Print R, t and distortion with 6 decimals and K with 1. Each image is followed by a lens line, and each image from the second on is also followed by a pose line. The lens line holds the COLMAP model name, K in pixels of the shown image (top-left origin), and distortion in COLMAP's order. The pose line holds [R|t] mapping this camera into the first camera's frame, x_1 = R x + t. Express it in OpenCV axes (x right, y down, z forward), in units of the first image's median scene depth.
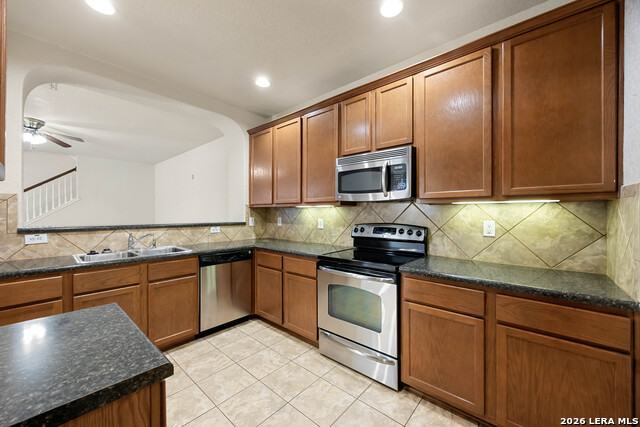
lens RADIAL K [[247.2, 0, 337.8], [0, 247.2, 211.8], [0, 0, 1]] dist [-0.004692, 0.000319]
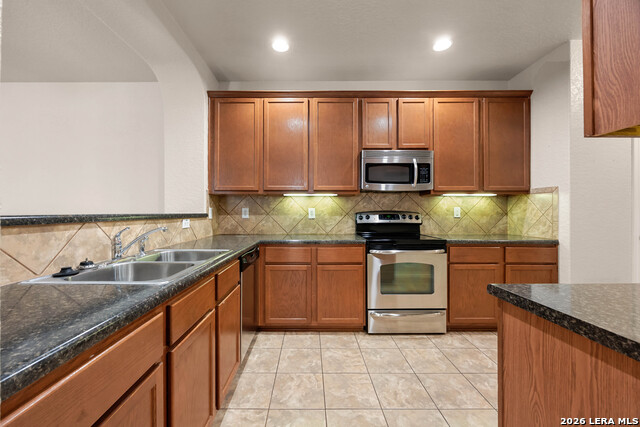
lens RADIAL K [[247.2, 0, 313.3], [0, 247.2, 209.2], [0, 0, 1]] dist [-0.004692, 0.000319]
pose [[0.765949, 0.005069, 0.642881, -0.839040], [-0.000540, 0.999974, -0.007241, 0.047204], [-0.642901, 0.005199, 0.765931, 0.313640]]
